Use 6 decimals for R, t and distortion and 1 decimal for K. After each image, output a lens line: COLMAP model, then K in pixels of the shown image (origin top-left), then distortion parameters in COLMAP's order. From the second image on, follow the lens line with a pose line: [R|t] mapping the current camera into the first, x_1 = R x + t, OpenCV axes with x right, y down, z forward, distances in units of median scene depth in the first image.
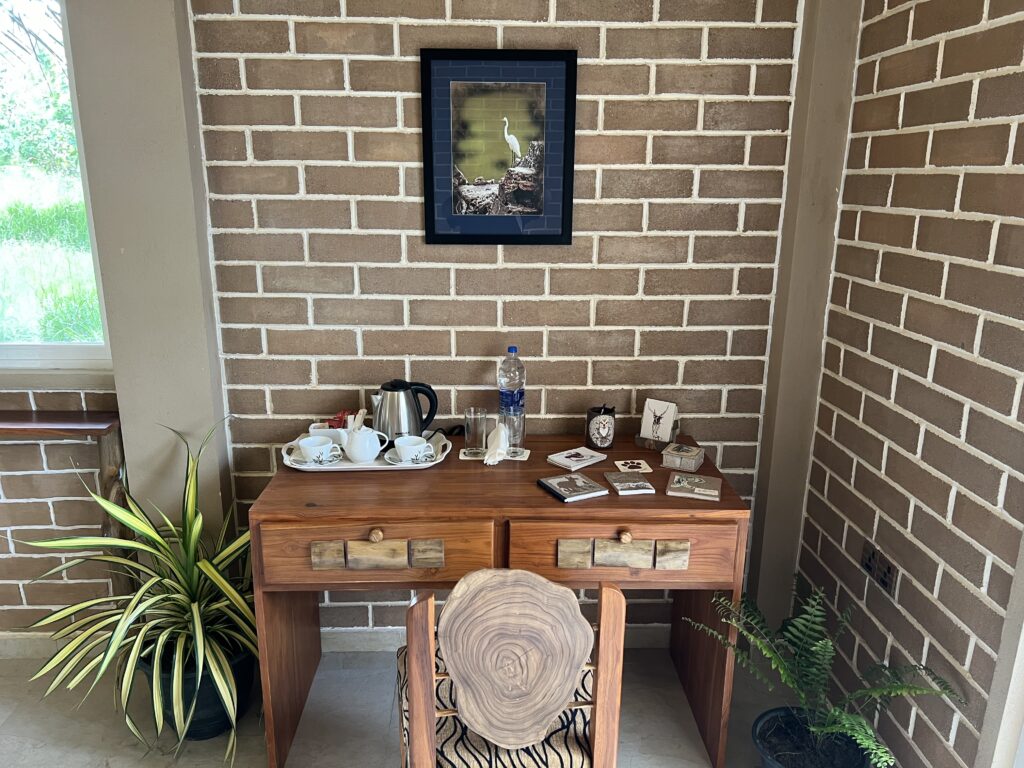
lens RADIAL K [[768.9, 0, 510.1], [0, 768.9, 387.9], [0, 0, 1]] dist [0.029086, -0.009607]
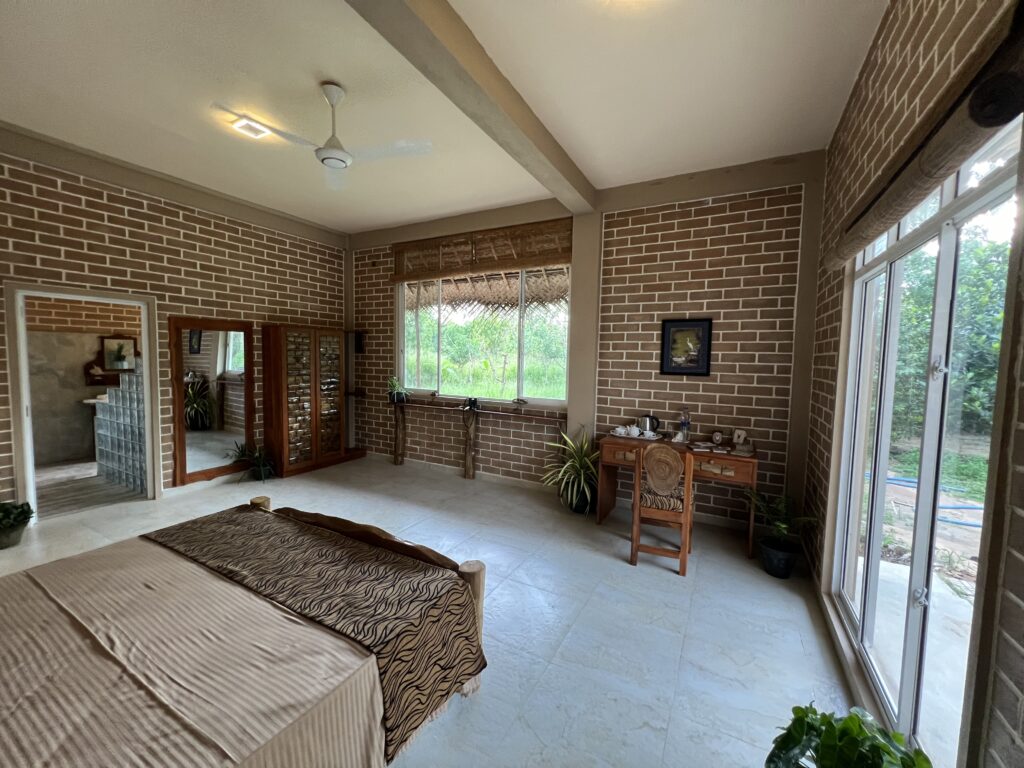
lens RADIAL K [[411.6, 0, 505.5], [0, 411.6, 385.5], [0, 0, 1]] dist [-0.002781, 0.000147]
pose [[0.848601, 0.046986, -0.526943, 0.260536], [-0.153030, 0.975268, -0.159481, 0.242235], [0.506417, 0.215974, 0.834803, -0.802335]]
